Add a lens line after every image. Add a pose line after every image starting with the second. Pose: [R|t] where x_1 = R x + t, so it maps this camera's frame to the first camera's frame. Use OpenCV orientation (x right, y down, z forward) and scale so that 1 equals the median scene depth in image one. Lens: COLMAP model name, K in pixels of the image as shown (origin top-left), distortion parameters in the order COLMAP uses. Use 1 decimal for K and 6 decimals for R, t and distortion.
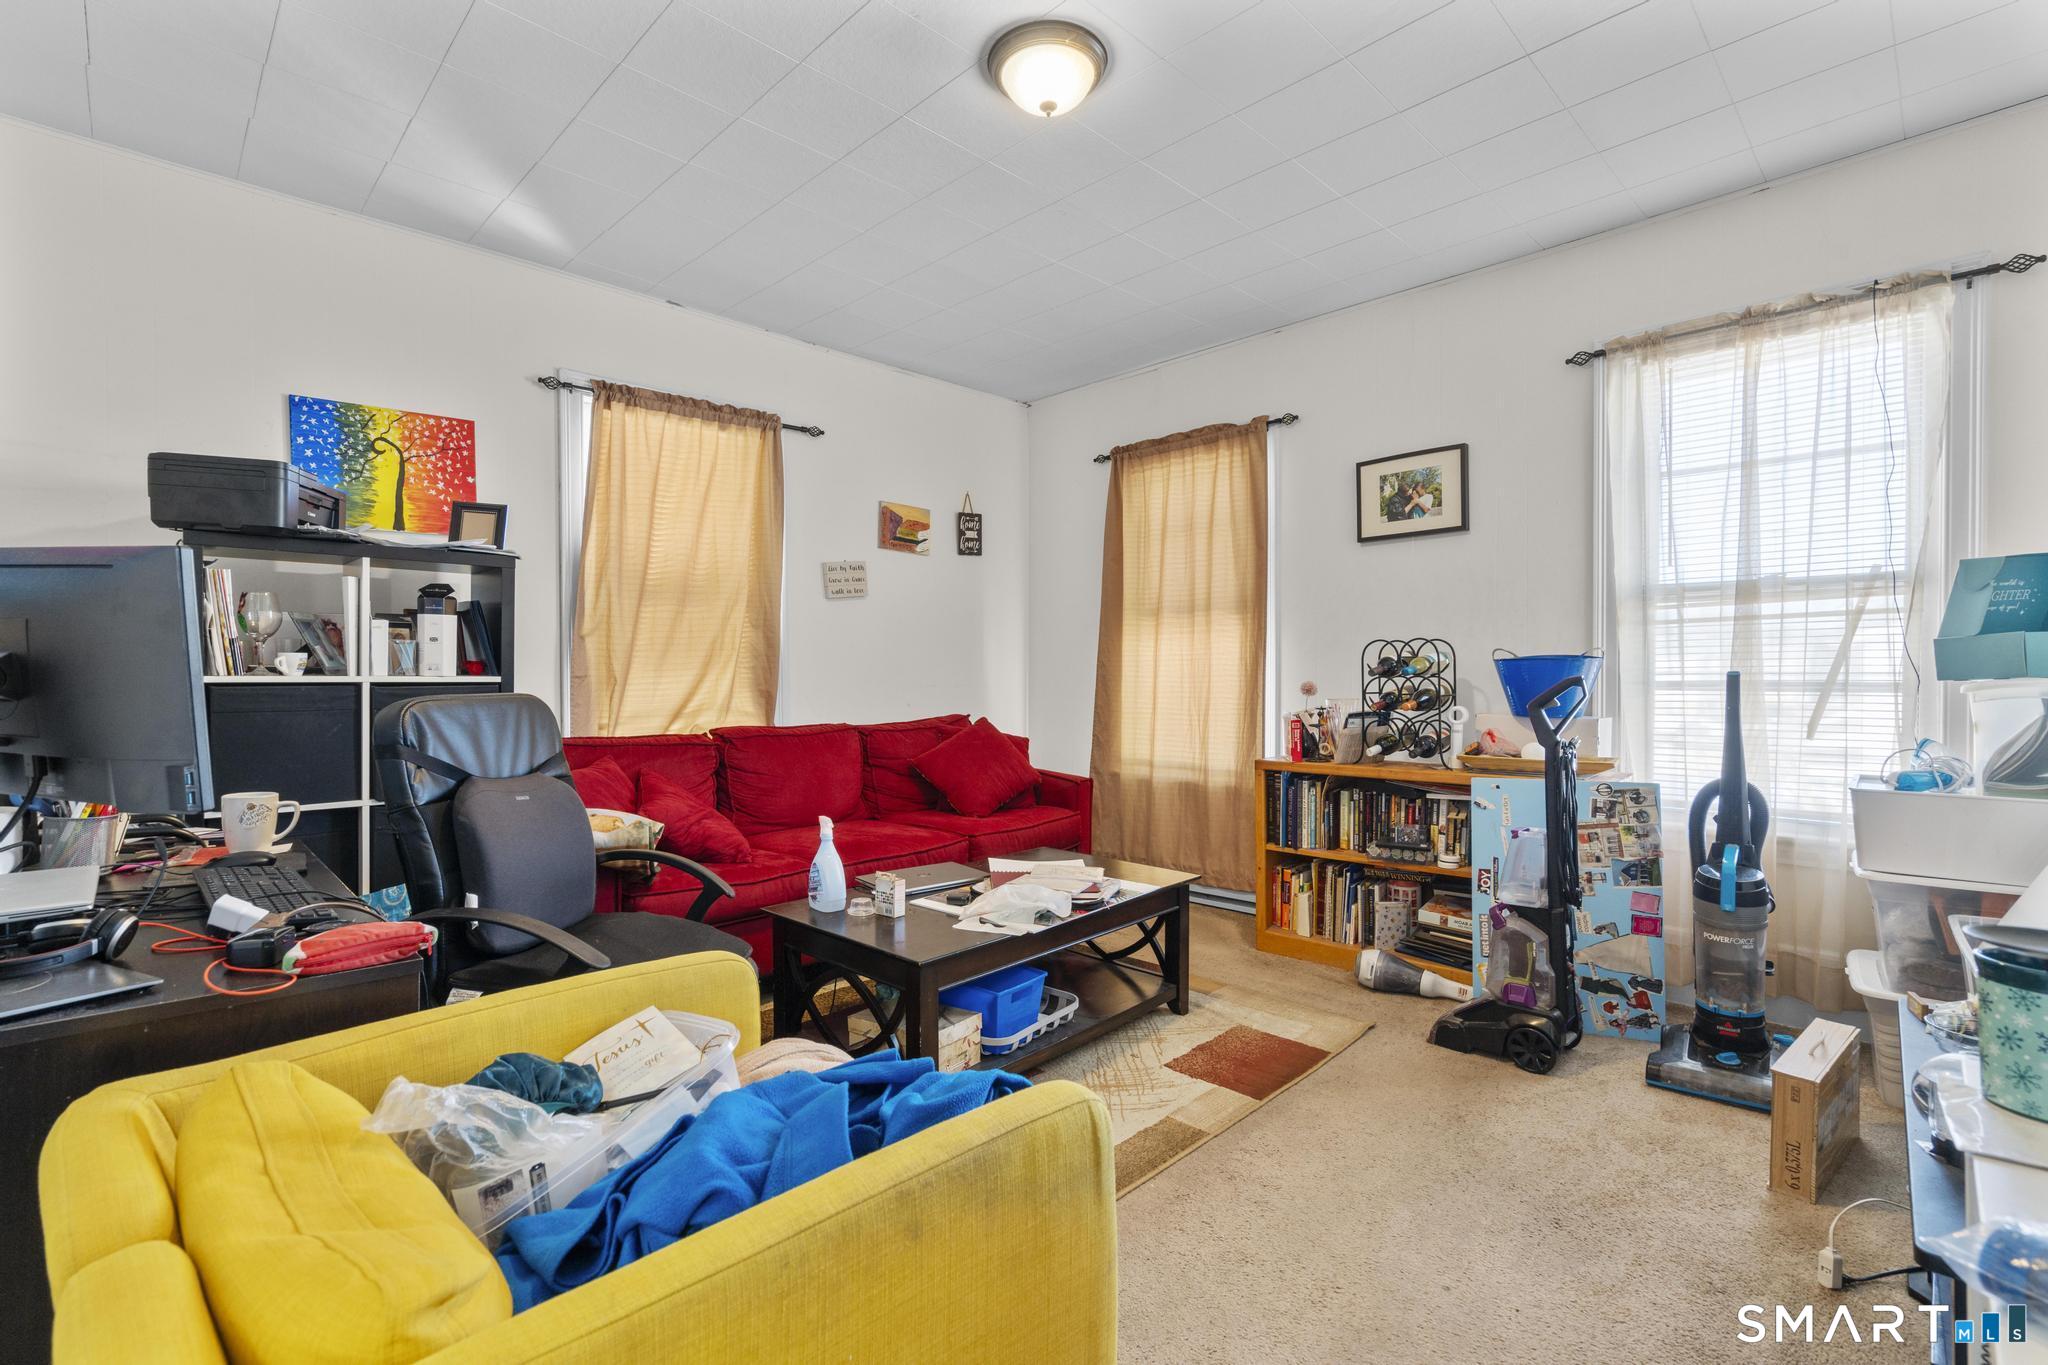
lens RADIAL K [[921.8, 0, 1016.2], [0, 921.8, 684.4], [0, 0, 1]] dist [-0.007757, 0.002616]
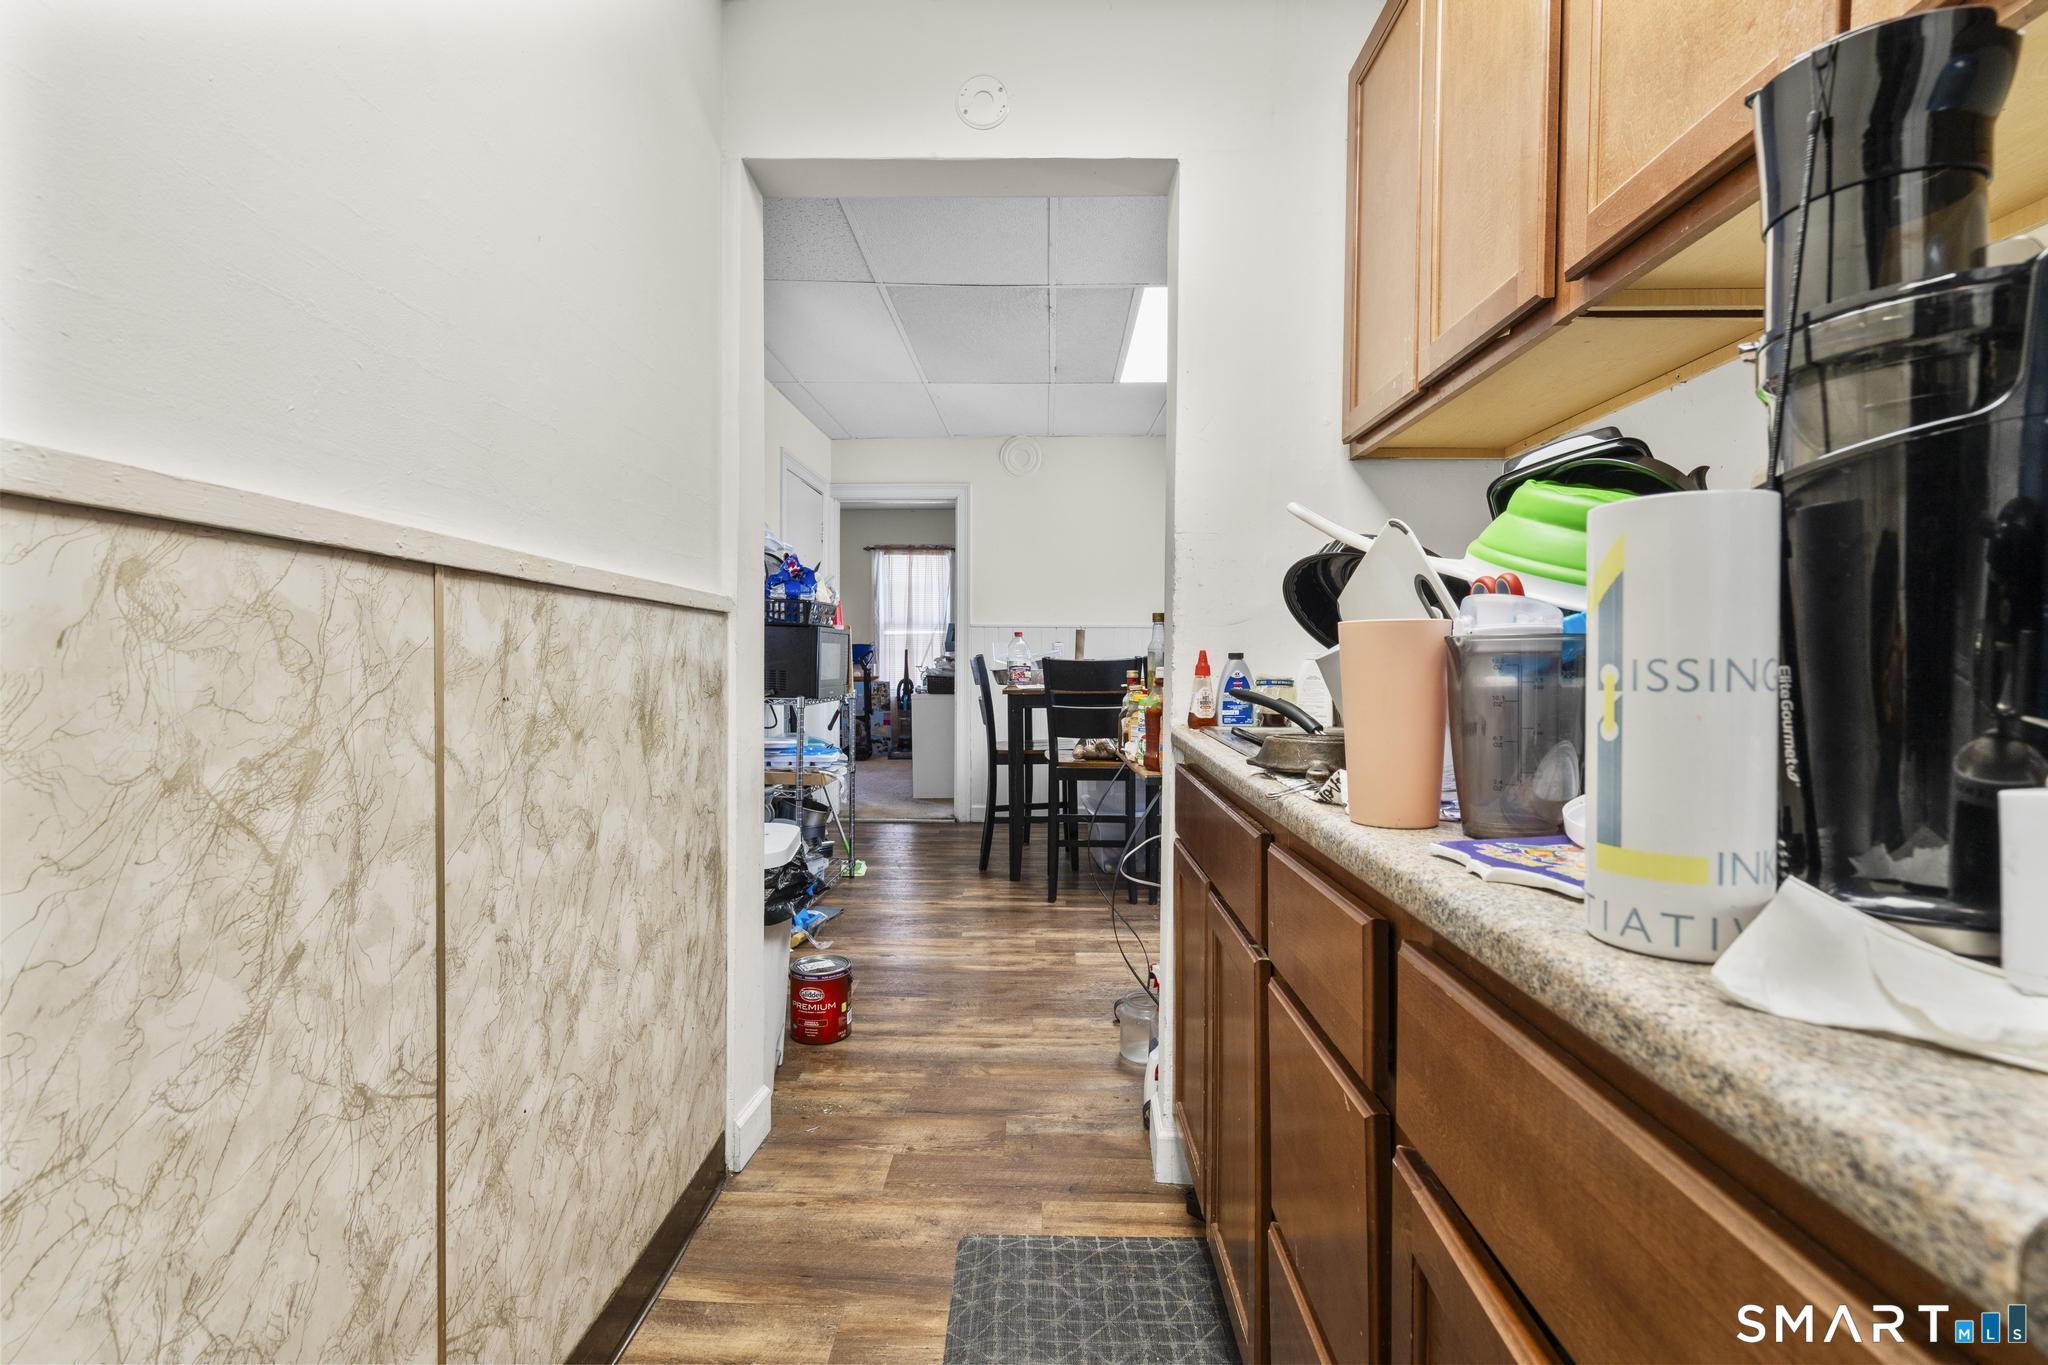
lens RADIAL K [[921.8, 0, 1019.9], [0, 921.8, 672.6], [0, 0, 1]] dist [-0.007757, 0.002616]
pose [[0.723593, -0.015188, 0.690060, -0.799670], [0.004023, 0.999834, 0.017787, 0.006161], [-0.690216, -0.010095, 0.723533, -1.103657]]
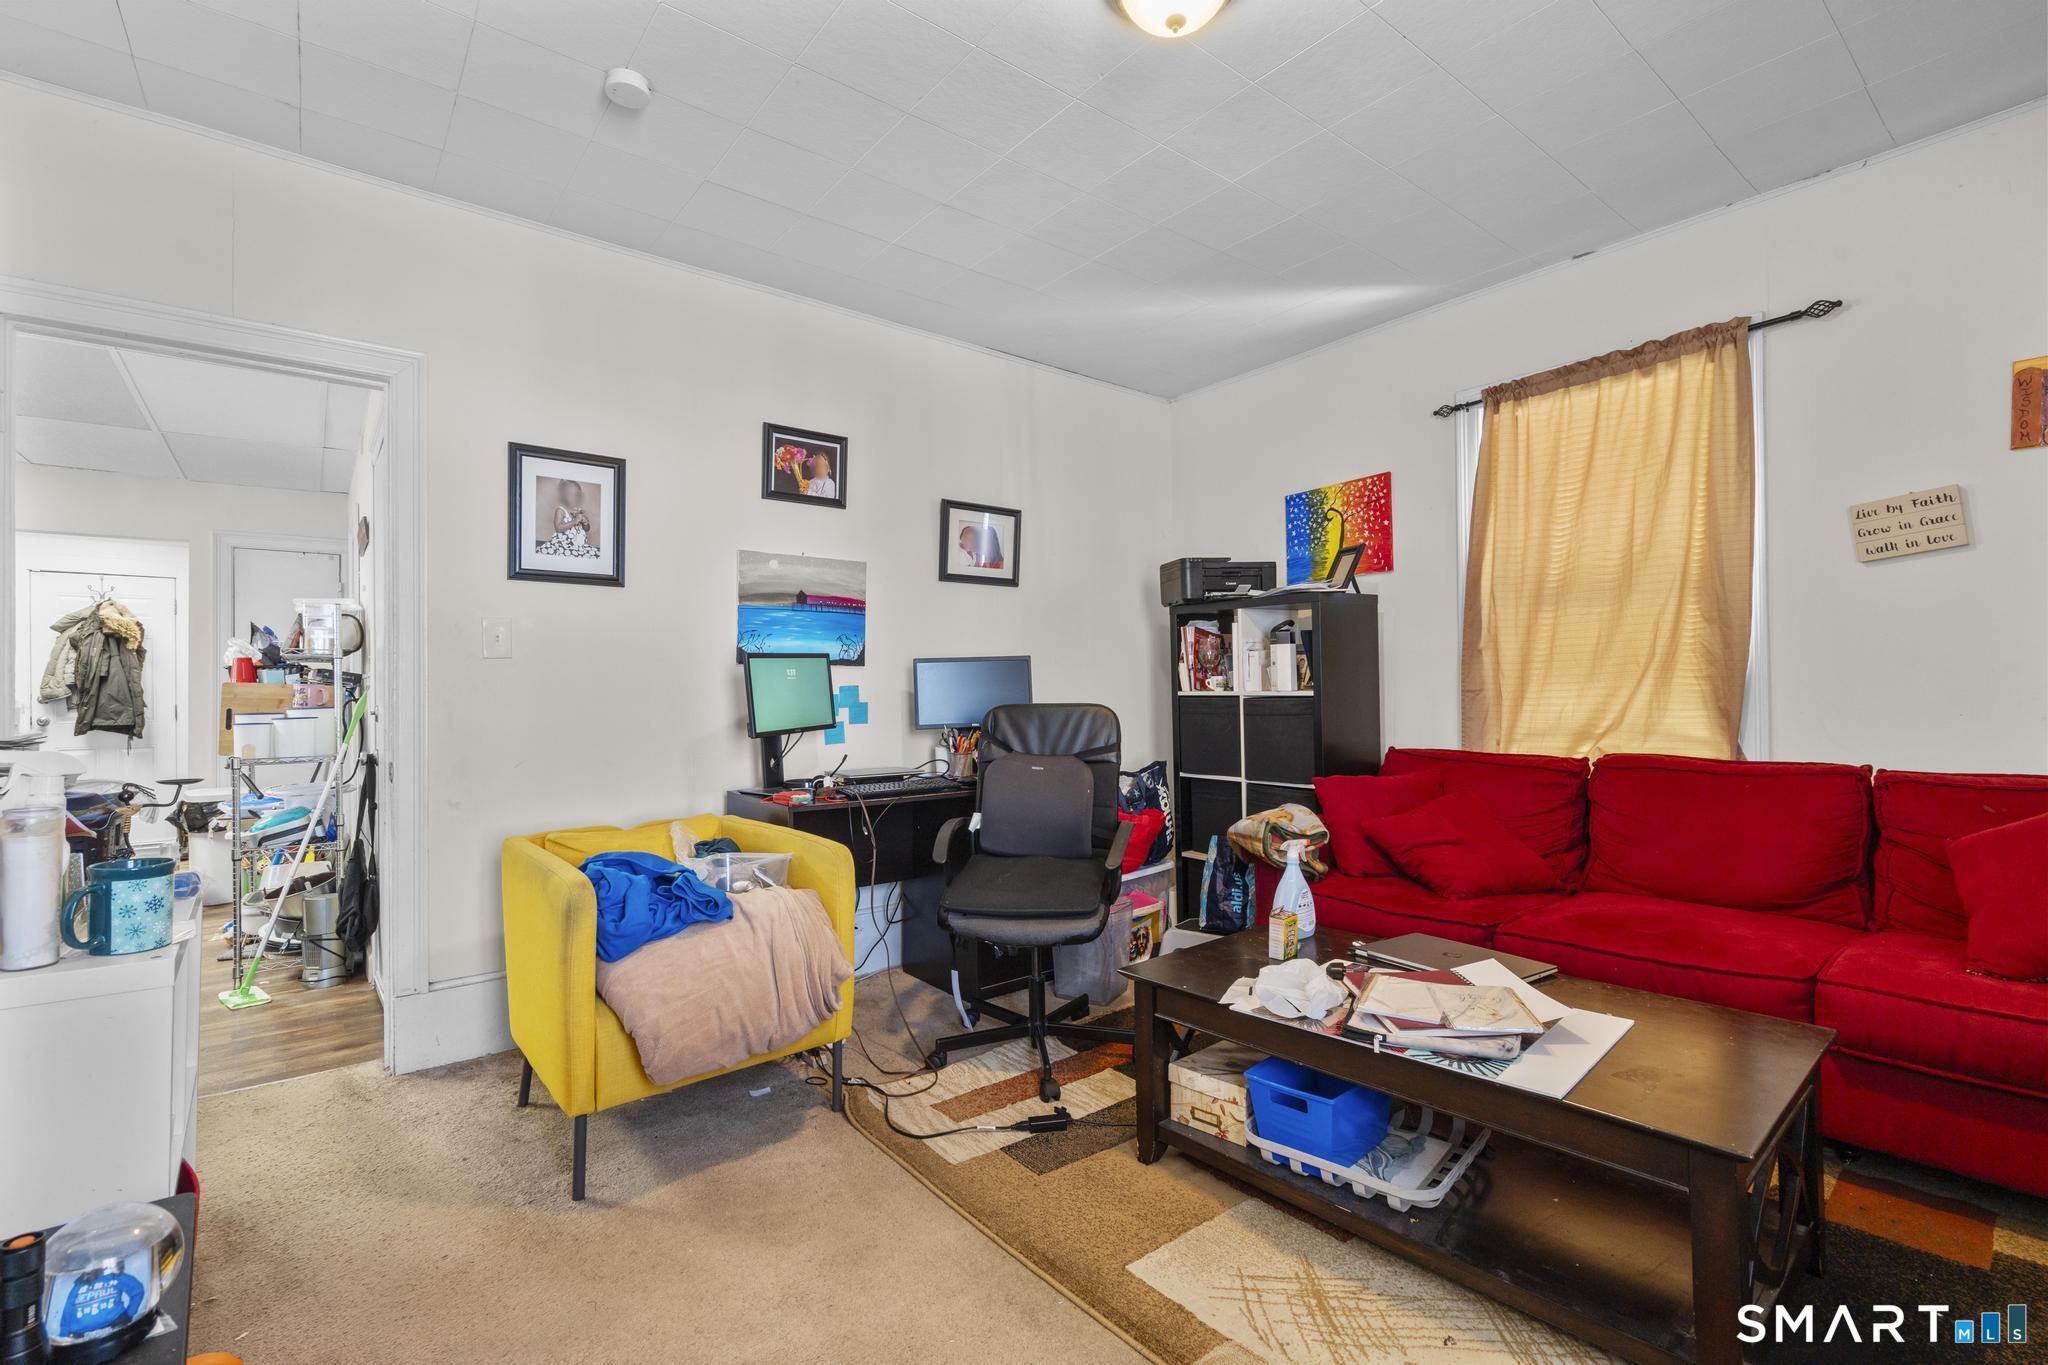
lens RADIAL K [[921.8, 0, 1011.5], [0, 921.8, 680.6], [0, 0, 1]] dist [-0.007757, 0.002616]
pose [[-0.114782, -0.013688, -0.993296, 0.631585], [-0.004795, 0.999901, -0.013225, -0.004145], [0.993379, 0.003244, -0.114837, 0.672248]]
